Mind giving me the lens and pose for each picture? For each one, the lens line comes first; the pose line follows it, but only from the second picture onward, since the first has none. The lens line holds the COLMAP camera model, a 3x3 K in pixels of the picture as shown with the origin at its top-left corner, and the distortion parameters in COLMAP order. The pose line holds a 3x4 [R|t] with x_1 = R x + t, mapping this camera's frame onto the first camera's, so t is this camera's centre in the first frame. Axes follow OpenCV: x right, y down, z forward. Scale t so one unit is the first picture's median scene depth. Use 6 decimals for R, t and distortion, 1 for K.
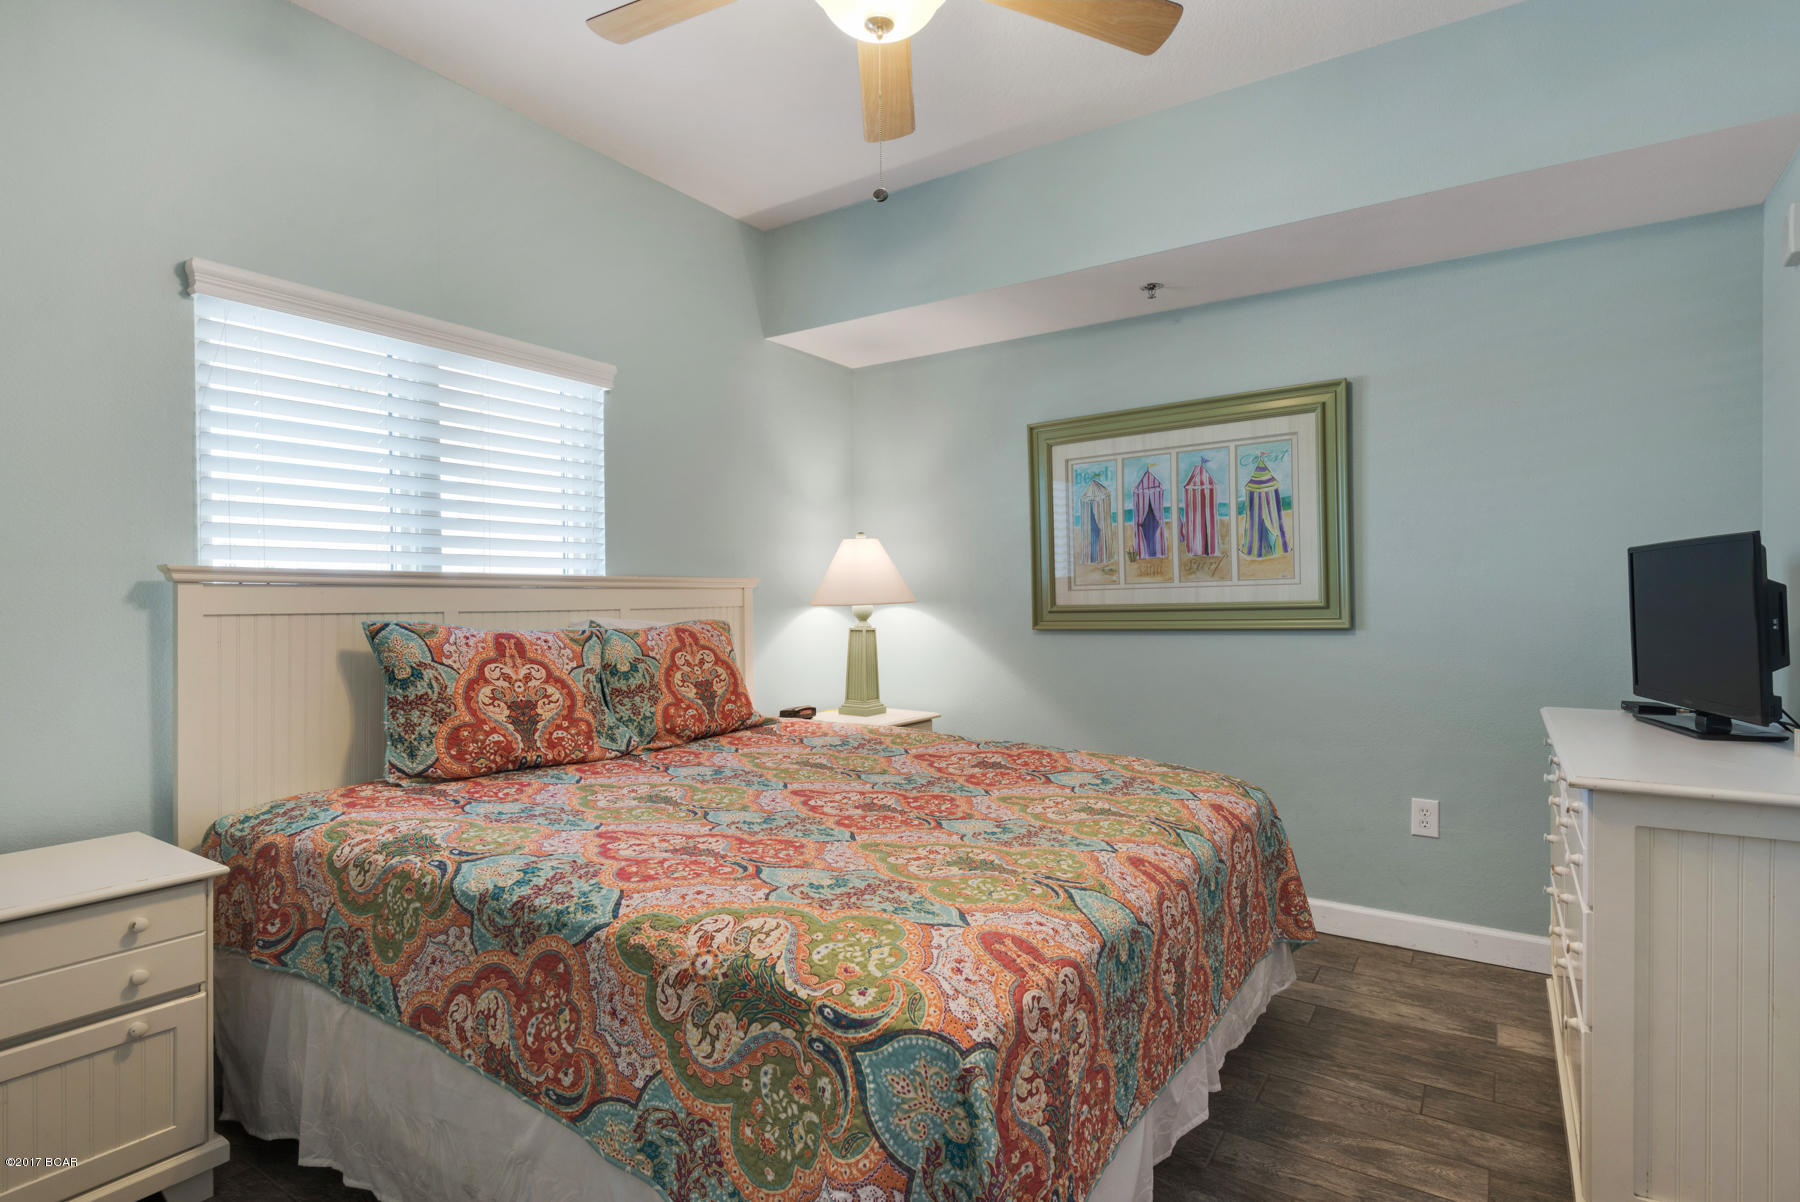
lens RADIAL K [[912.2, 0, 900.5], [0, 912.2, 610.2], [0, 0, 1]] dist [0.037597, -0.027440]
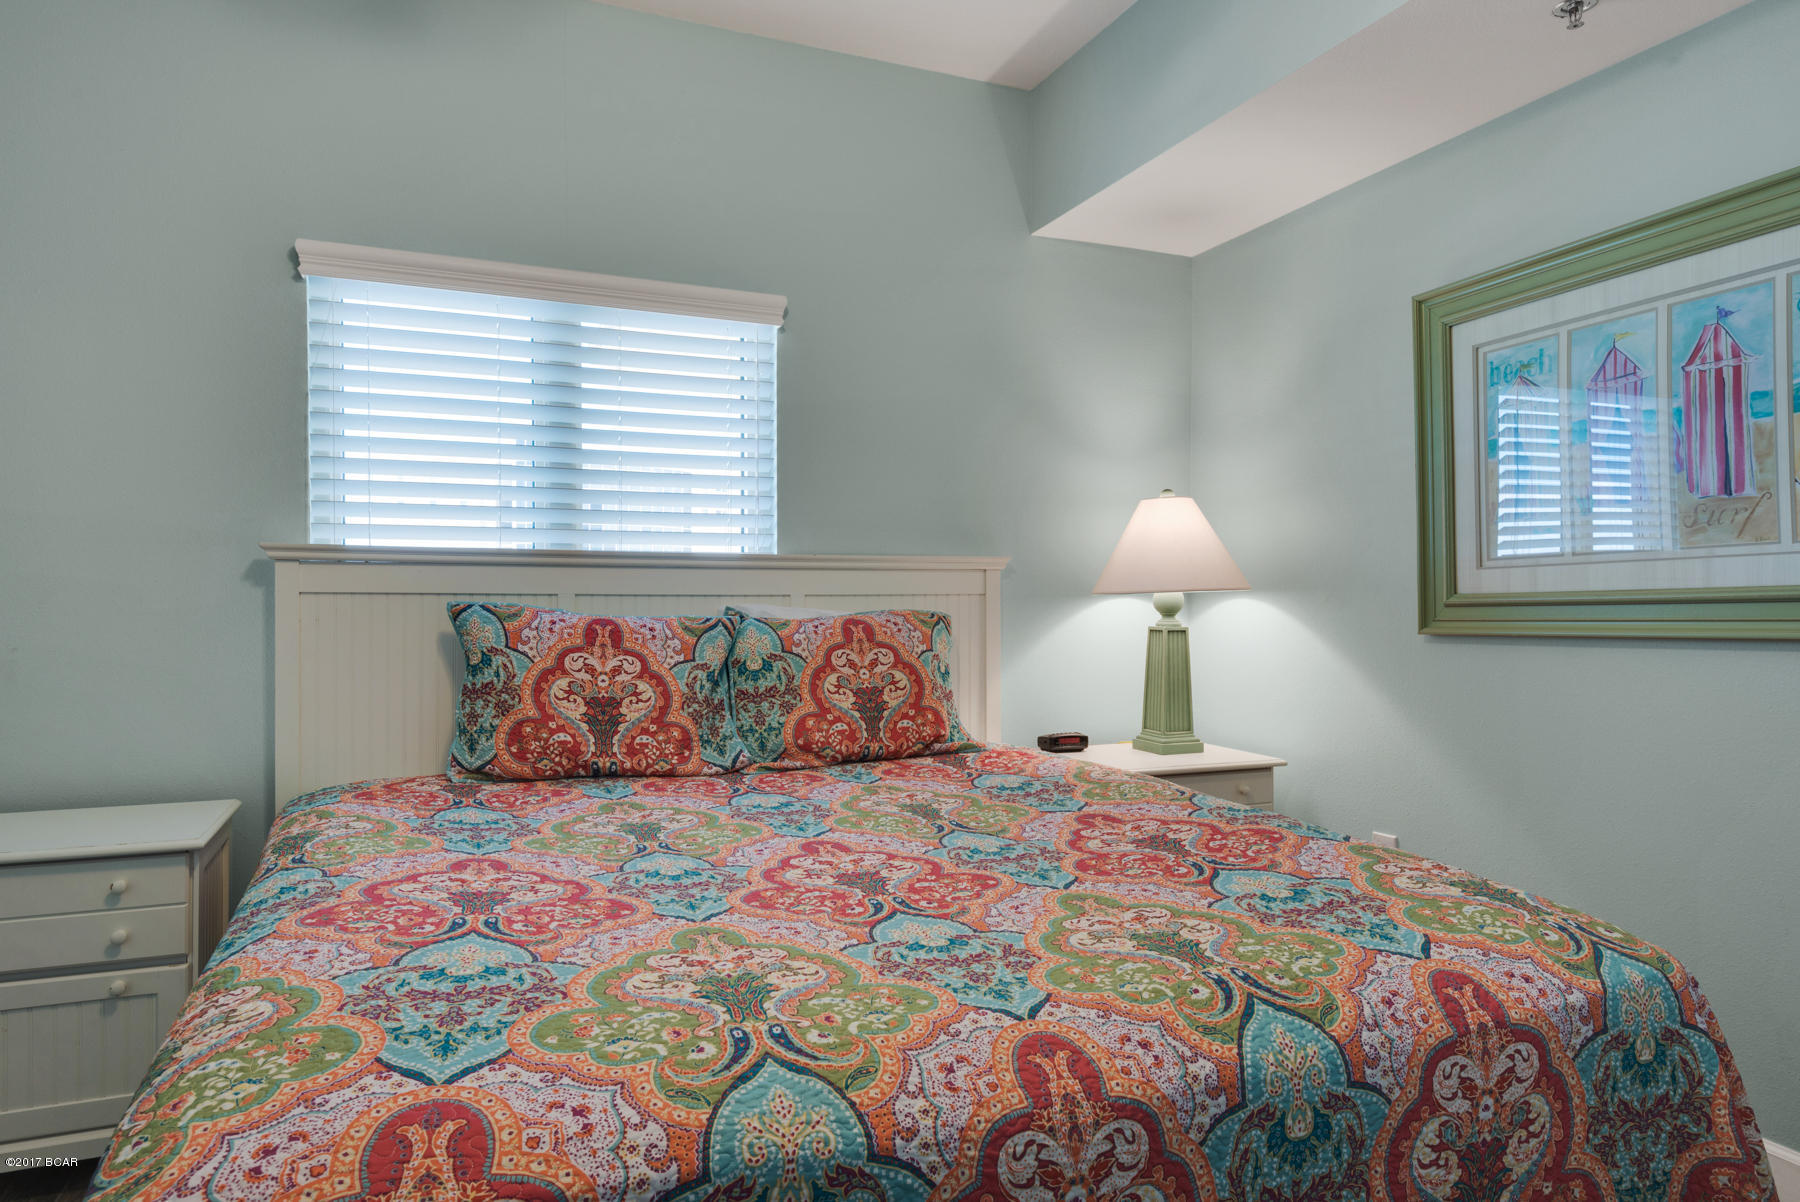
lens RADIAL K [[1099.8, 0, 900.9], [0, 1099.8, 610.2], [0, 0, 1]] dist [0.037175, -0.029668]
pose [[0.835137, 0.010280, -0.549945, 0.315355], [-0.012109, 0.999927, 0.000302, 0.011113], [0.549908, 0.006407, 0.835201, 0.237096]]
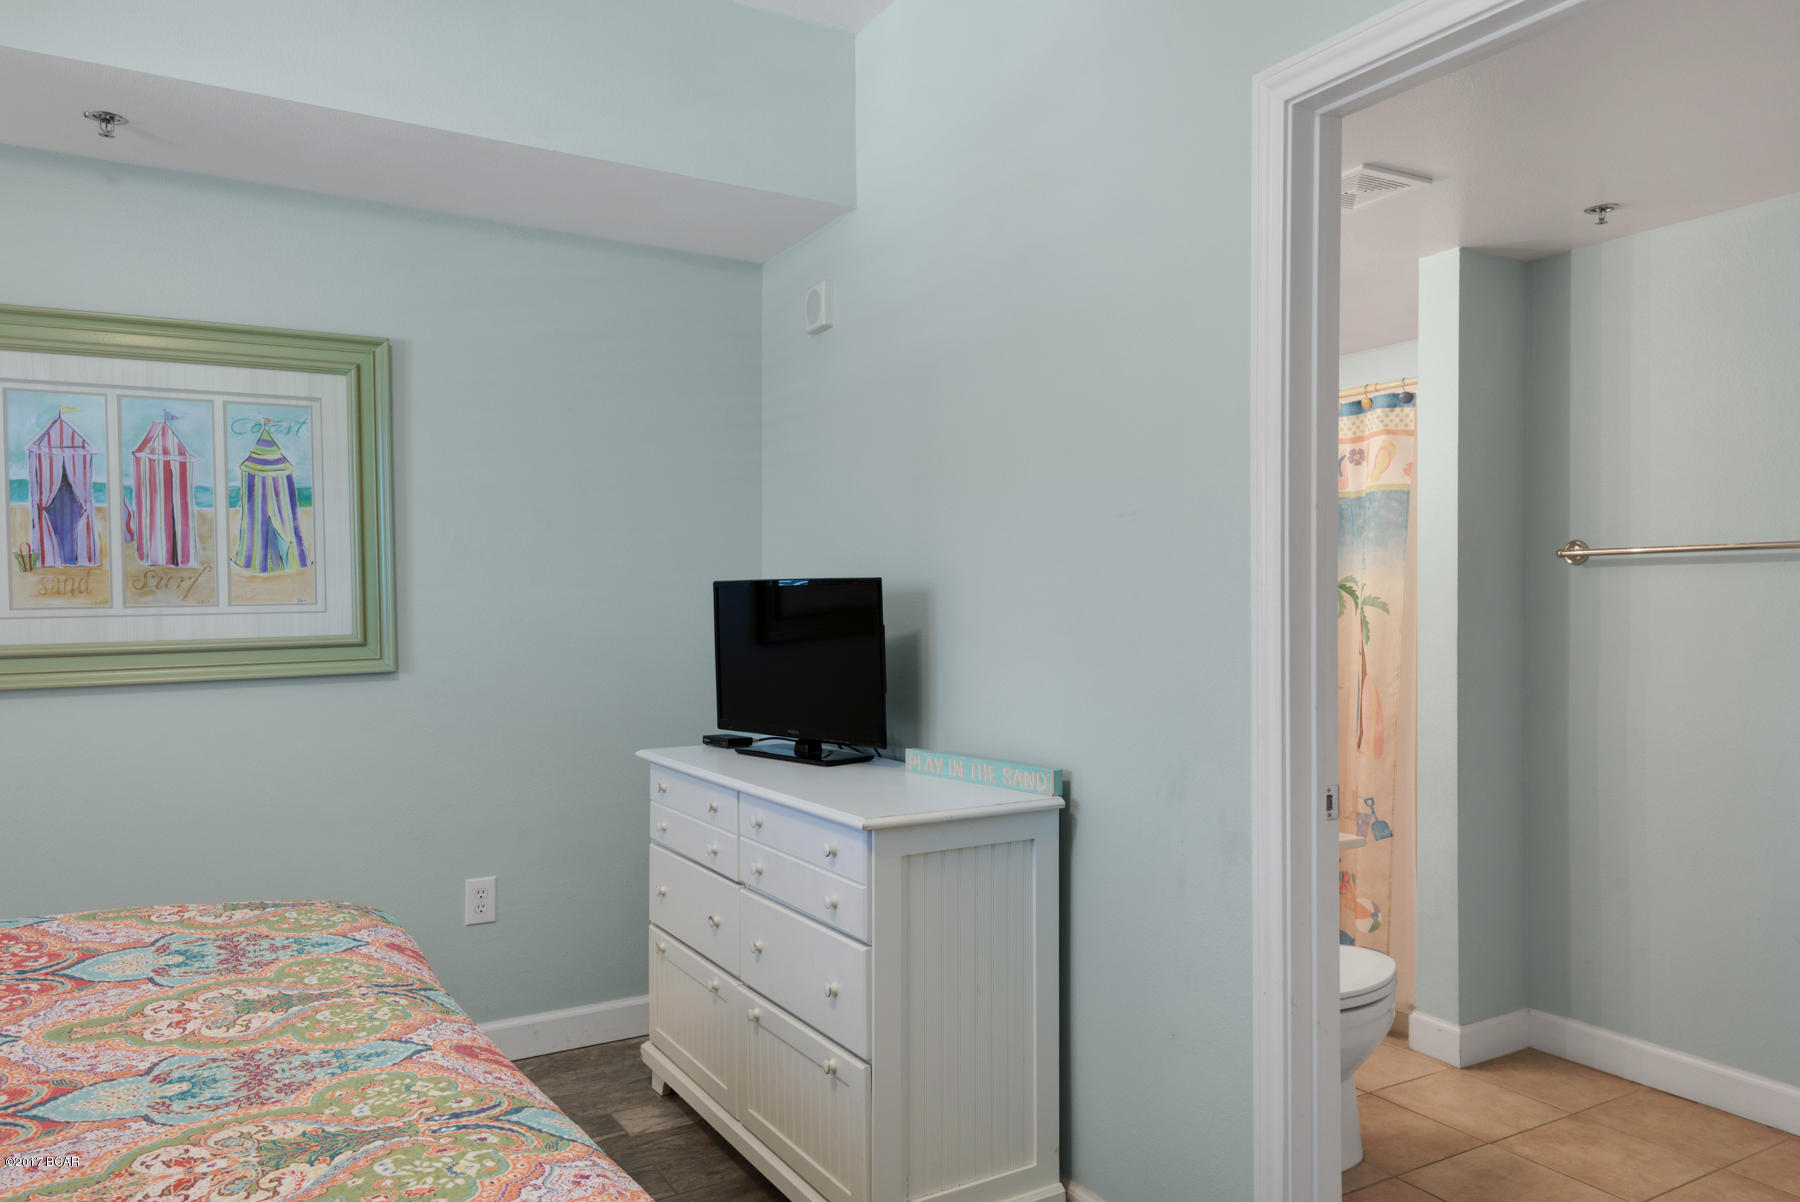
lens RADIAL K [[1225.9, 0, 904.7], [0, 1225.9, 611.7], [0, 0, 1]] dist [0.025339, -0.002019]
pose [[0.432356, -0.003179, 0.901697, -0.239812], [0.009670, 0.999953, -0.001112, -0.024102], [-0.901651, 0.009200, 0.432366, 0.186625]]
